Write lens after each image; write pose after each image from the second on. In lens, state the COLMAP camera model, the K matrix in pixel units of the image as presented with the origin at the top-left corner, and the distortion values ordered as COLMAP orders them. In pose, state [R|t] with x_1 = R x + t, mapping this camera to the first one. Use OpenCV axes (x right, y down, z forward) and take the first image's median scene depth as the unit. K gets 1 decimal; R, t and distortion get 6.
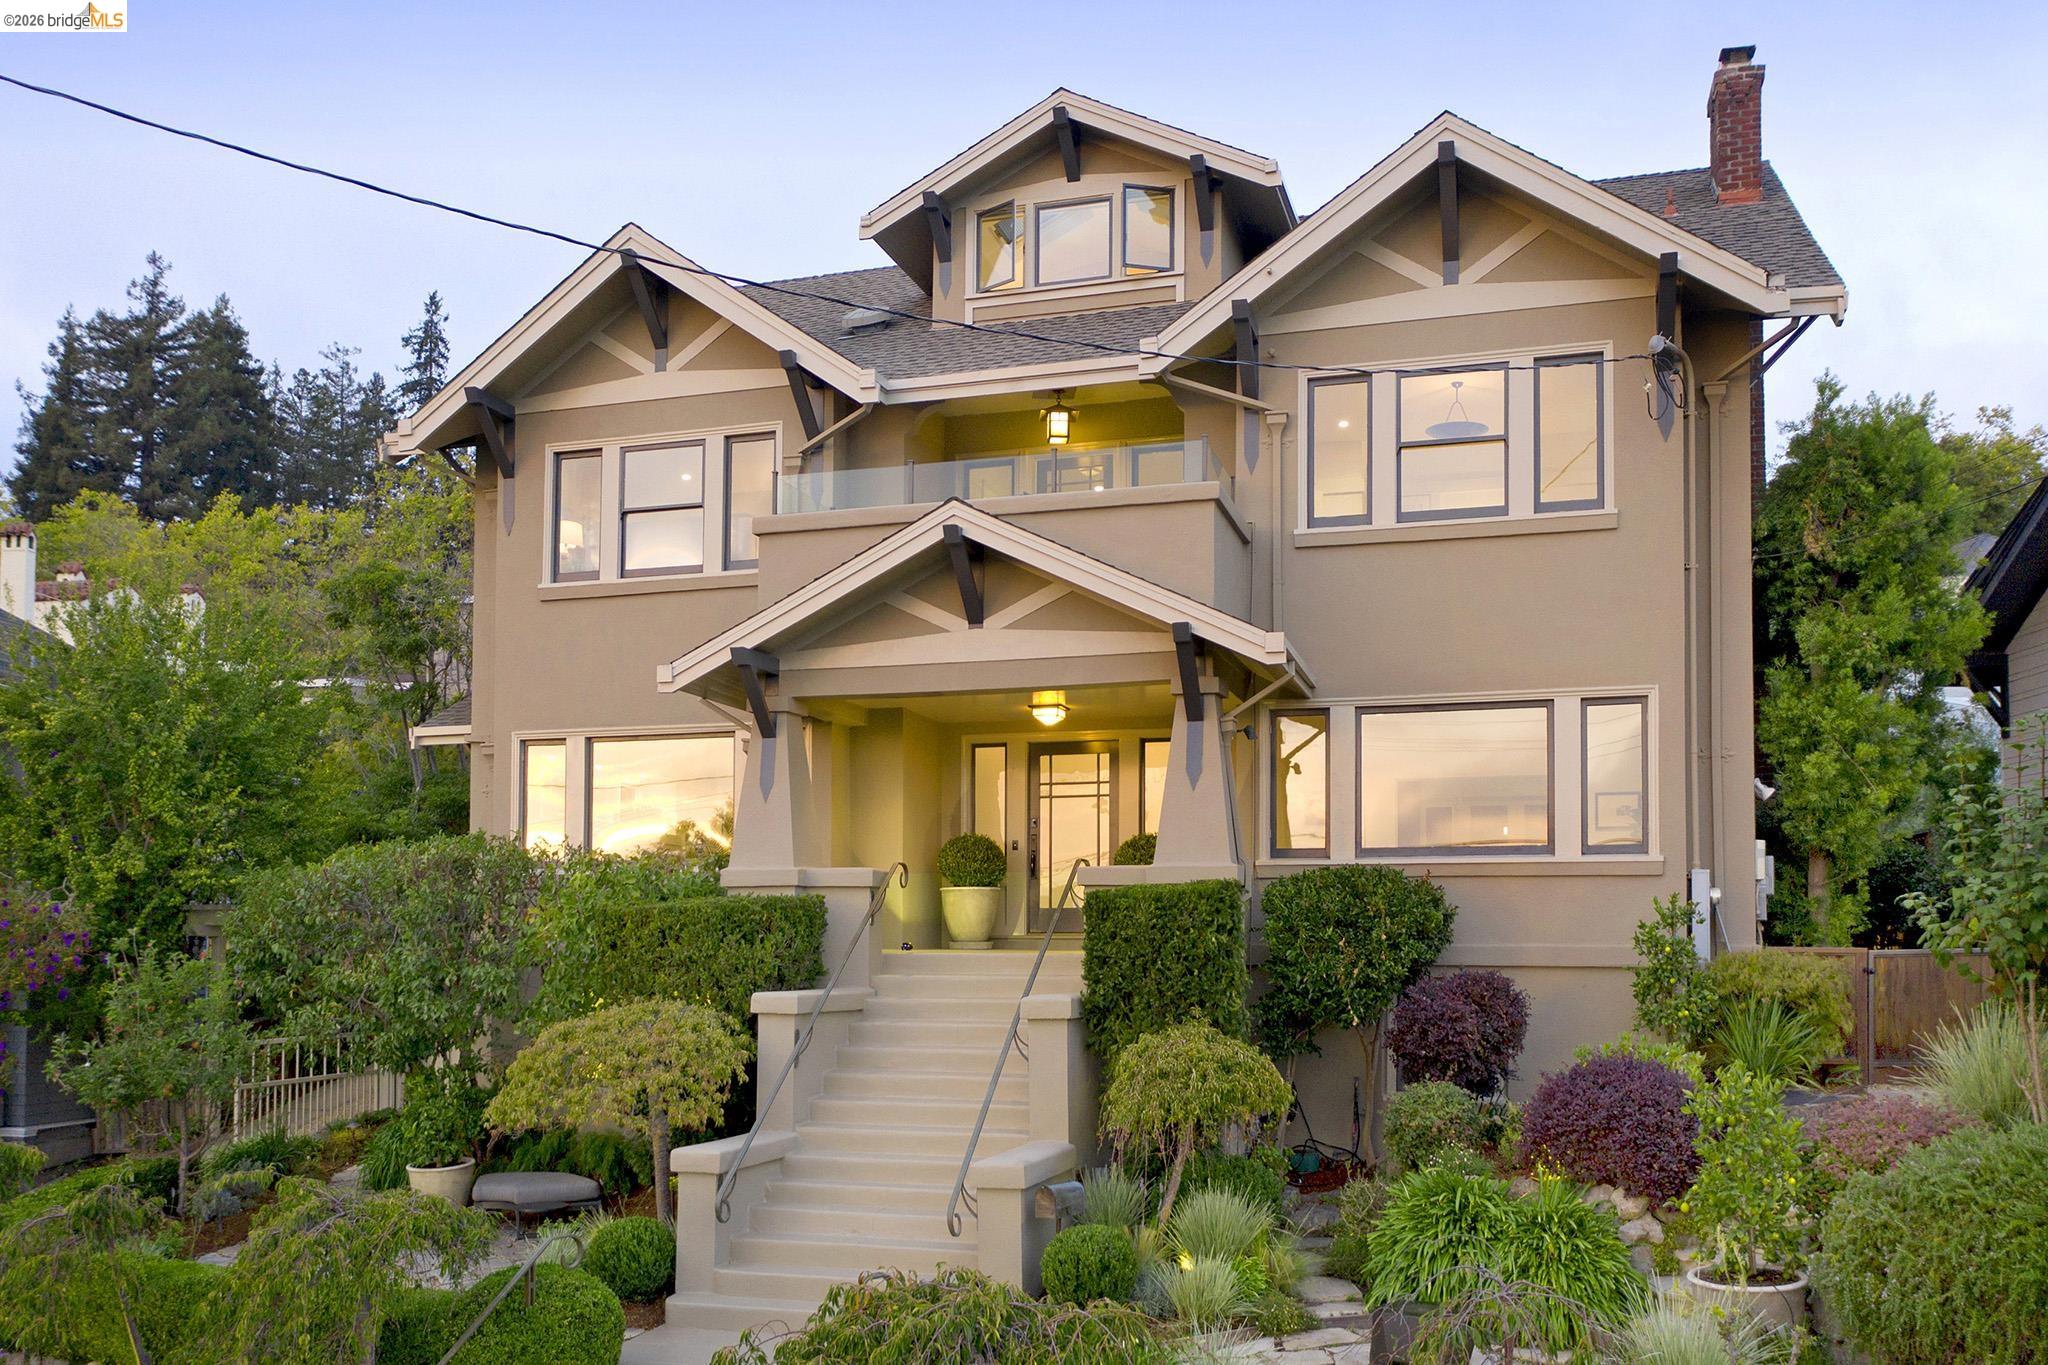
lens RADIAL K [[1659.9, 0, 1030.1], [0, 1659.9, 672.6], [0, 0, 1]] dist [-0.009489, -0.008813]
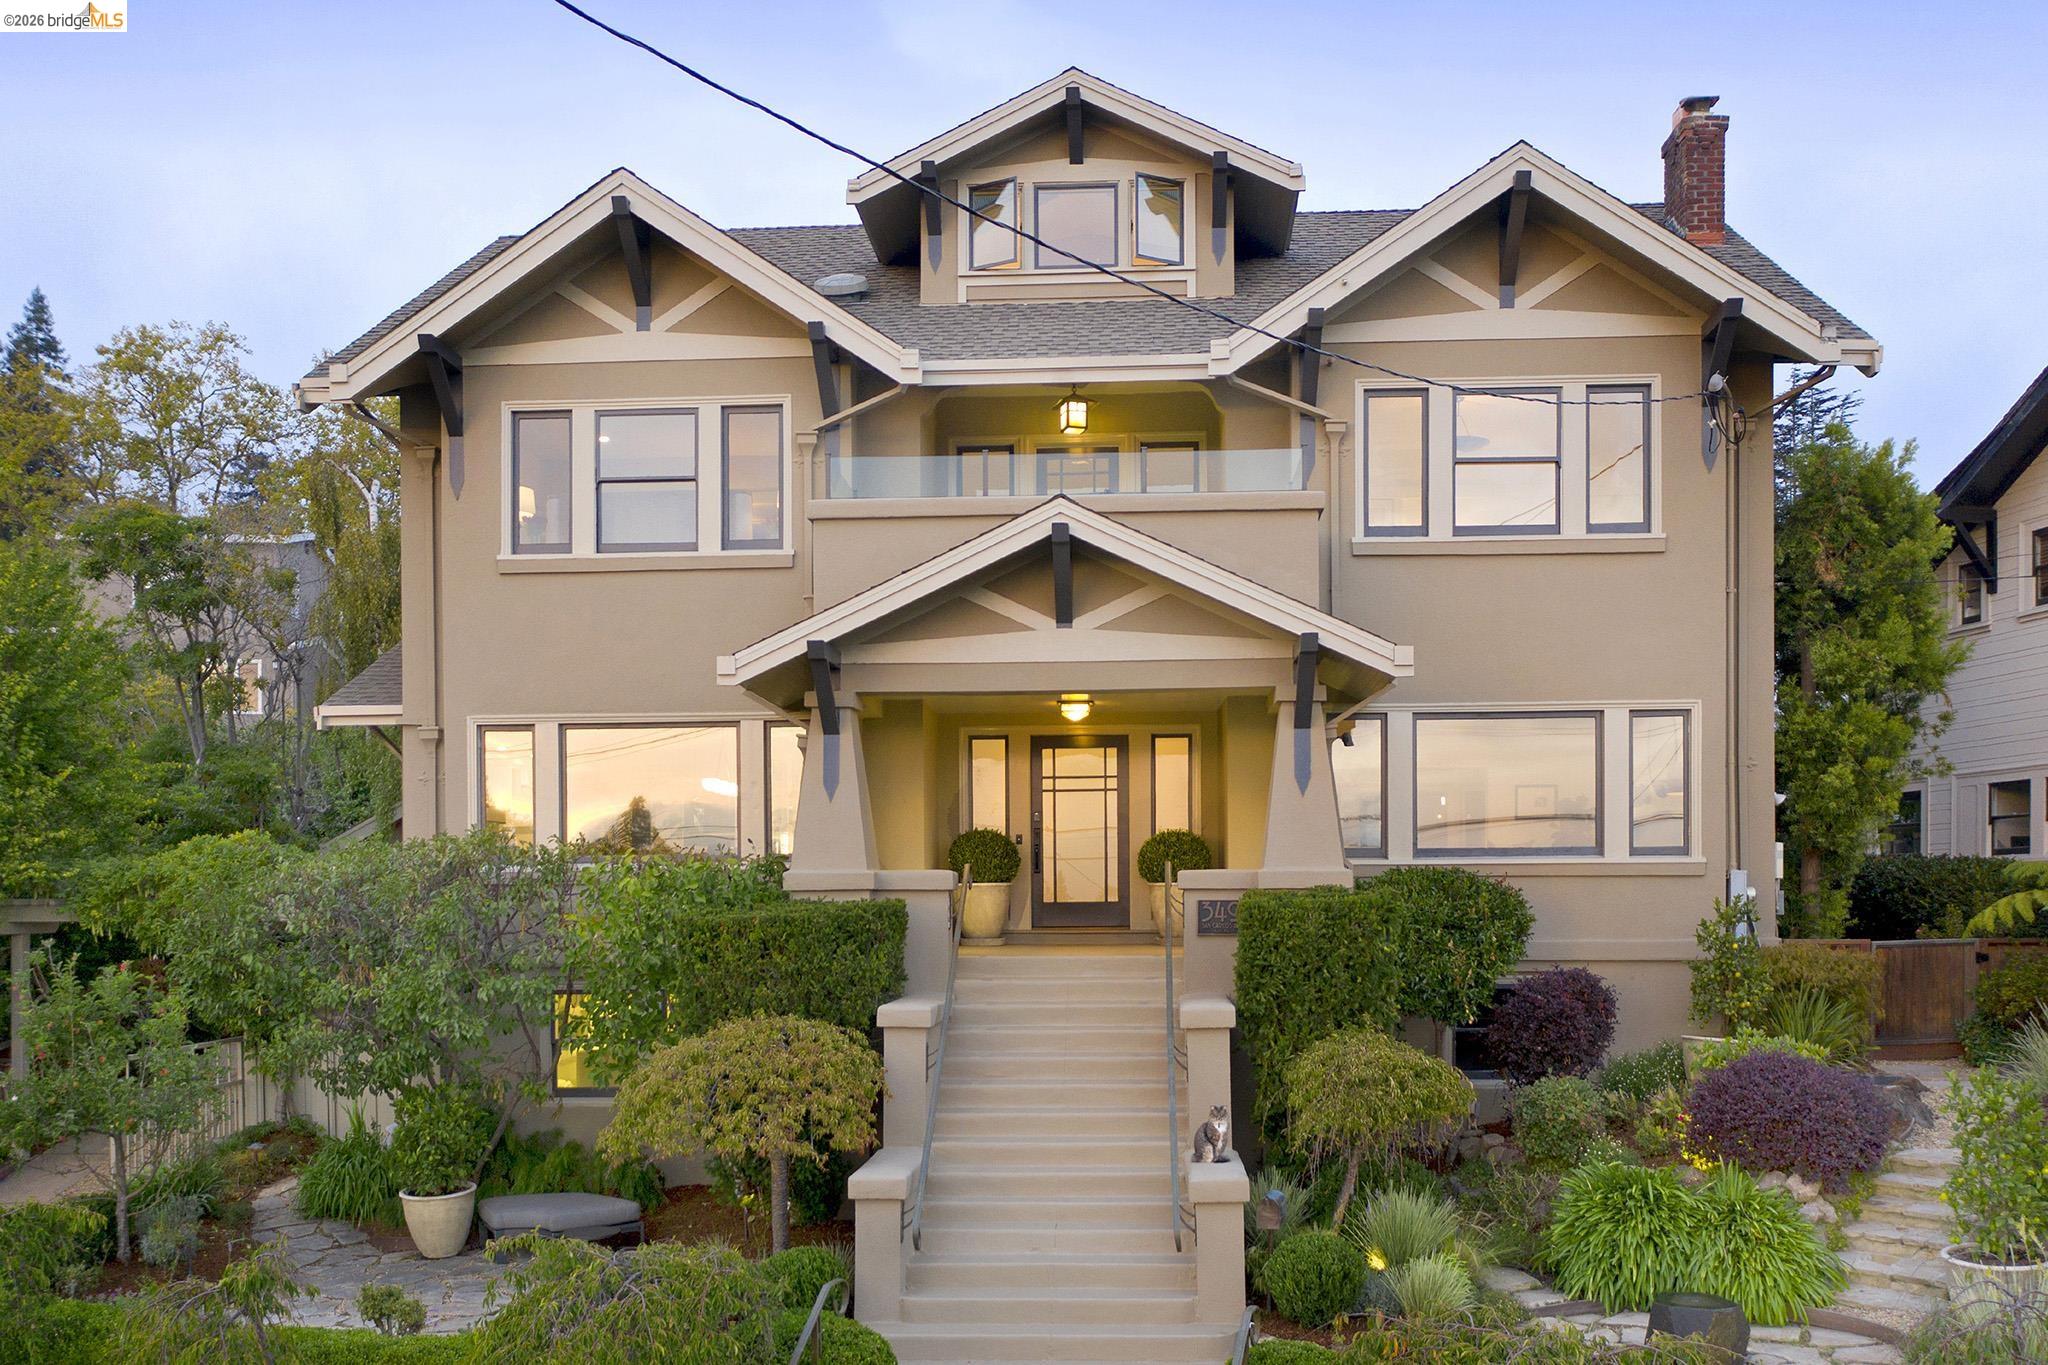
lens RADIAL K [[1659.9, 0, 1024.4], [0, 1659.9, 699.4], [0, 0, 1]] dist [-0.009489, -0.008813]
pose [[0.972918, 0.016074, 0.230589, -0.277911], [-0.026284, 0.998802, 0.041273, -0.023913], [-0.229650, -0.046216, 0.972175, 0.047512]]
